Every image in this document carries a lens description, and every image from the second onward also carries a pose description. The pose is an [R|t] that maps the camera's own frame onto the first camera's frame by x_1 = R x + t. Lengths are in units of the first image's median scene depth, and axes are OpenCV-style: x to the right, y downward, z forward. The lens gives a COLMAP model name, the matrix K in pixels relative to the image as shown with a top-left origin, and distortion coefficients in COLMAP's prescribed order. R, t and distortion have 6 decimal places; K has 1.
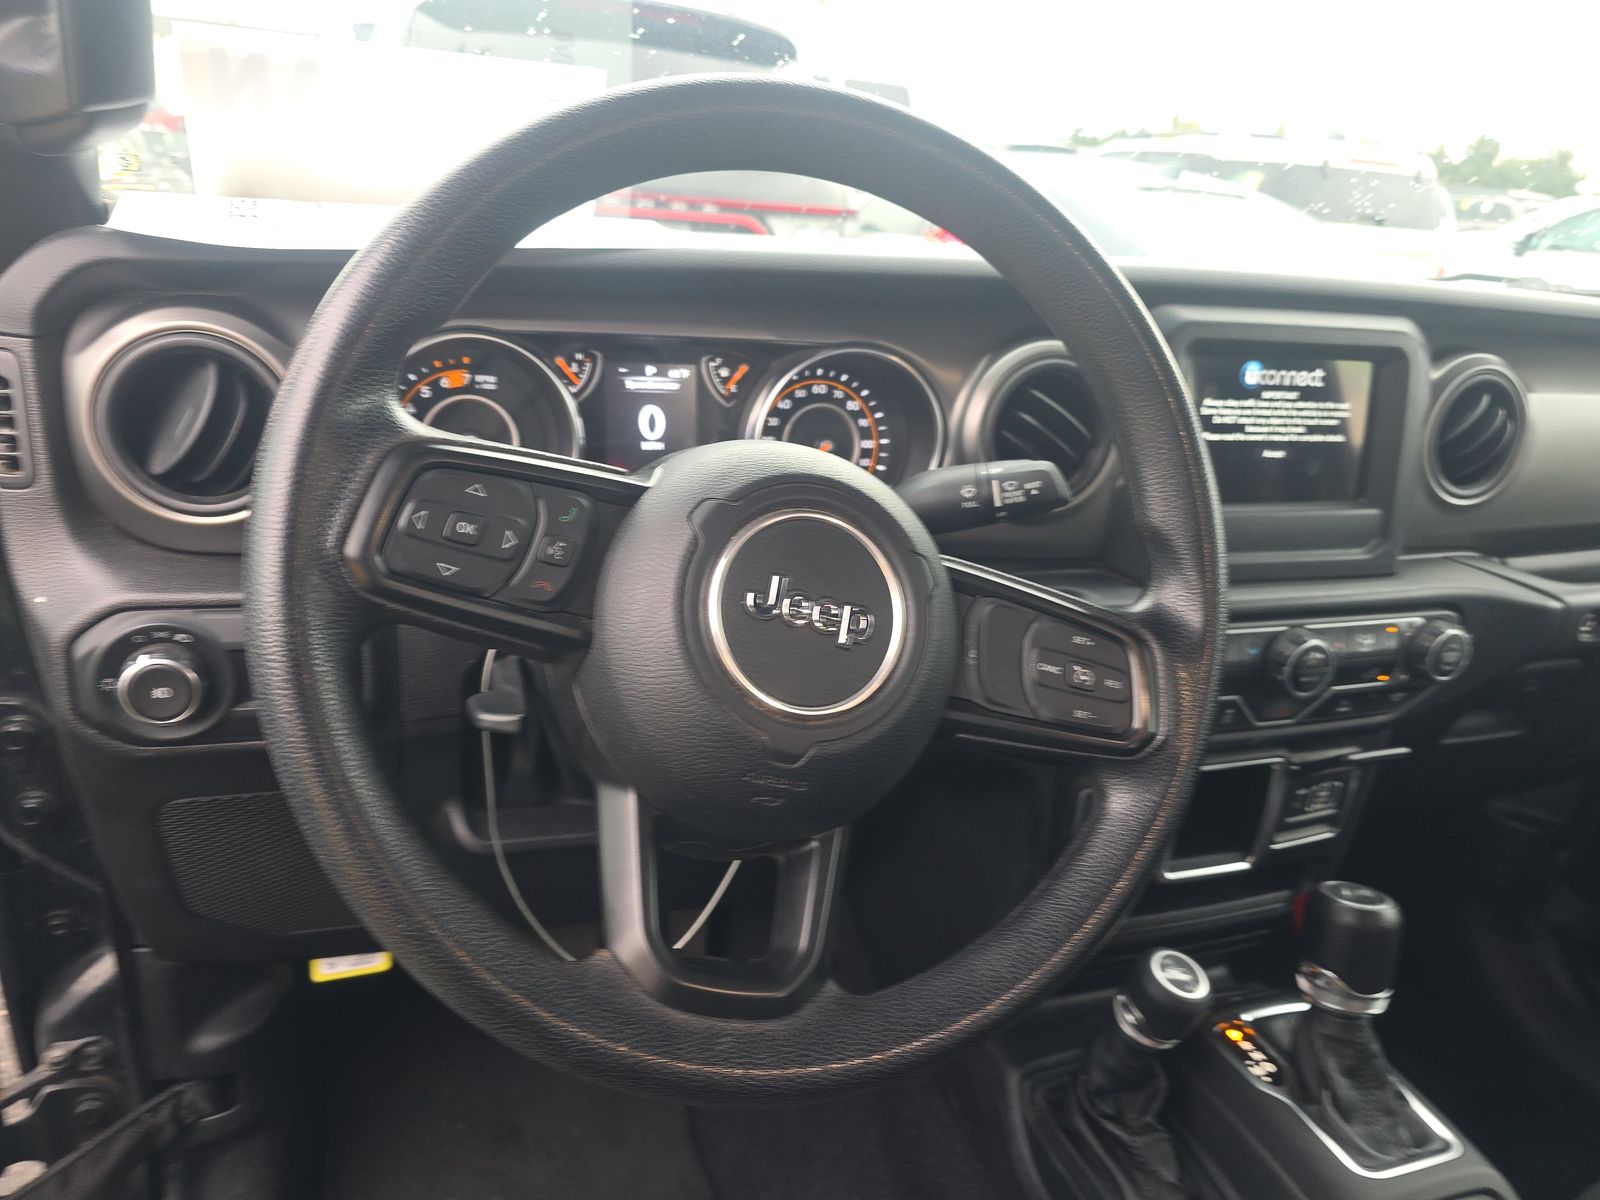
lens RADIAL K [[1078.4, 0, 793.0], [0, 1078.4, 601.7], [0, 0, 1]] dist [0.008556, -0.031817]
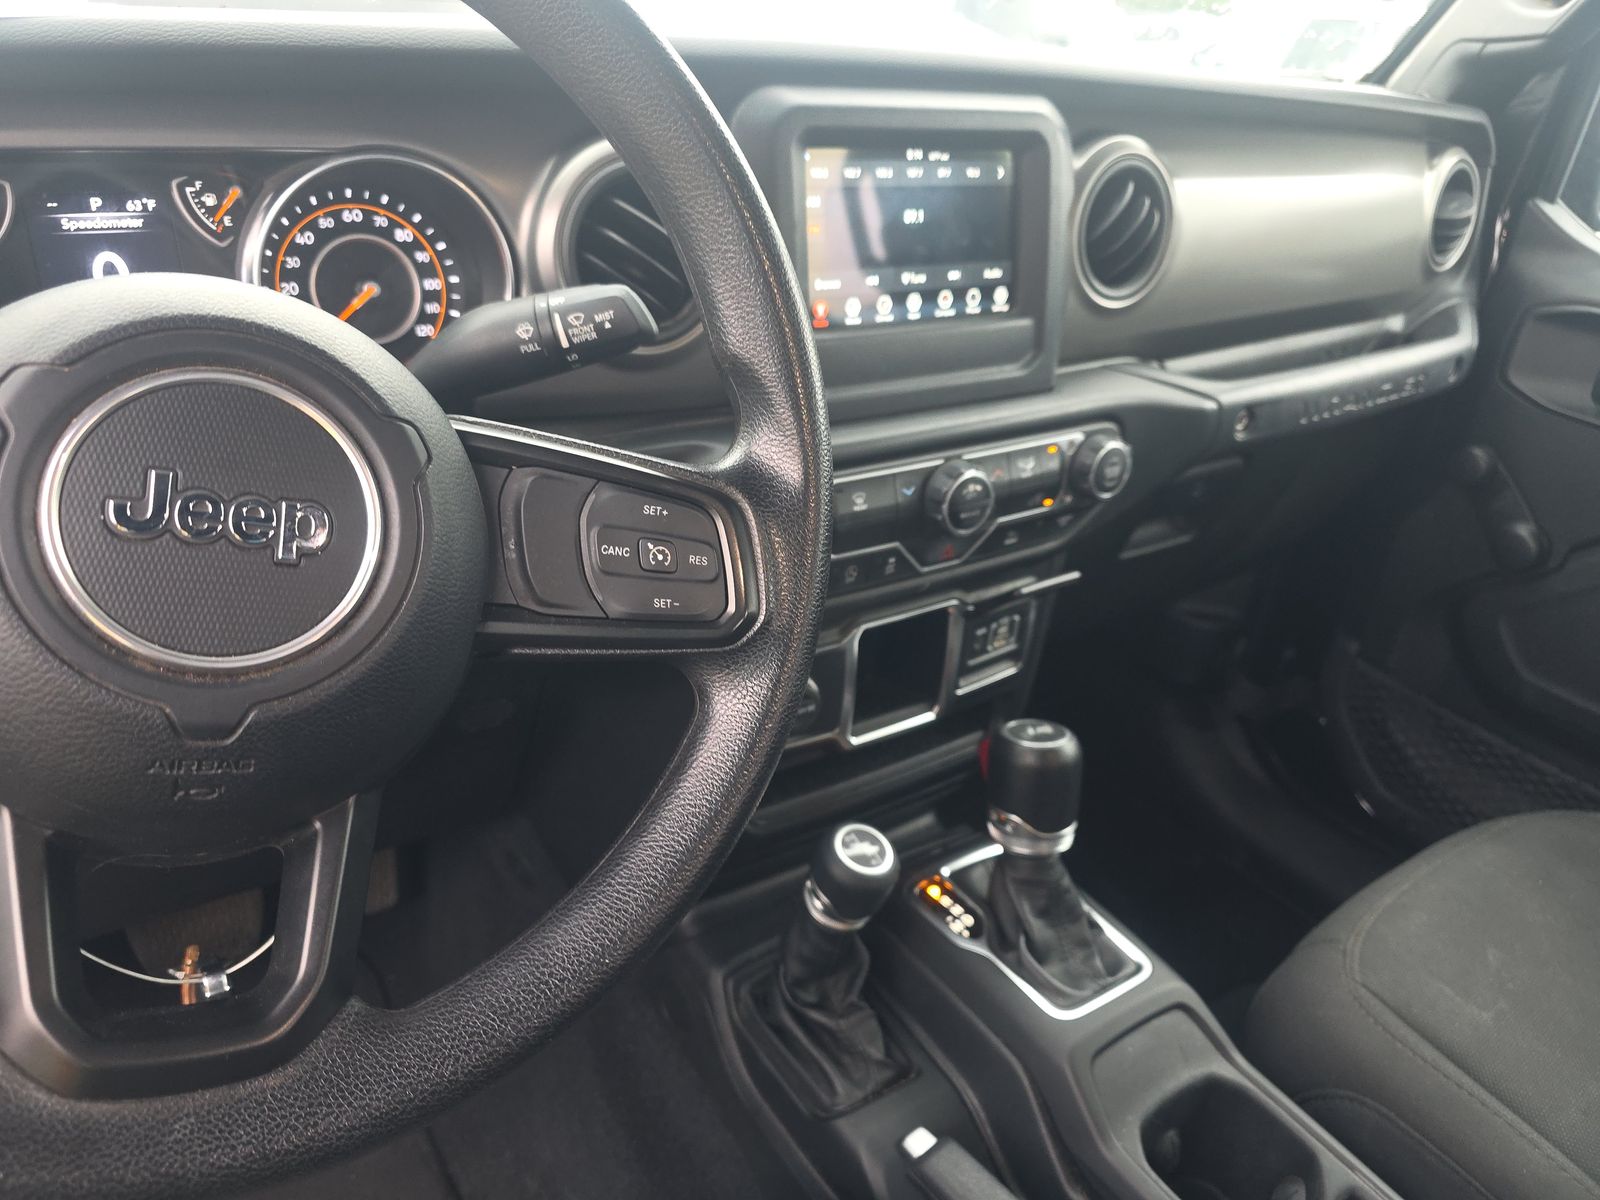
lens RADIAL K [[1078.4, 0, 808.2], [0, 1078.4, 608.6], [0, 0, 1]] dist [0.008556, -0.031817]
pose [[0.965527, -0.136687, 0.221528, 0.134440], [0.105701, 0.983592, 0.146196, 0.002568], [-0.237877, -0.117740, 0.964133, 0.143405]]
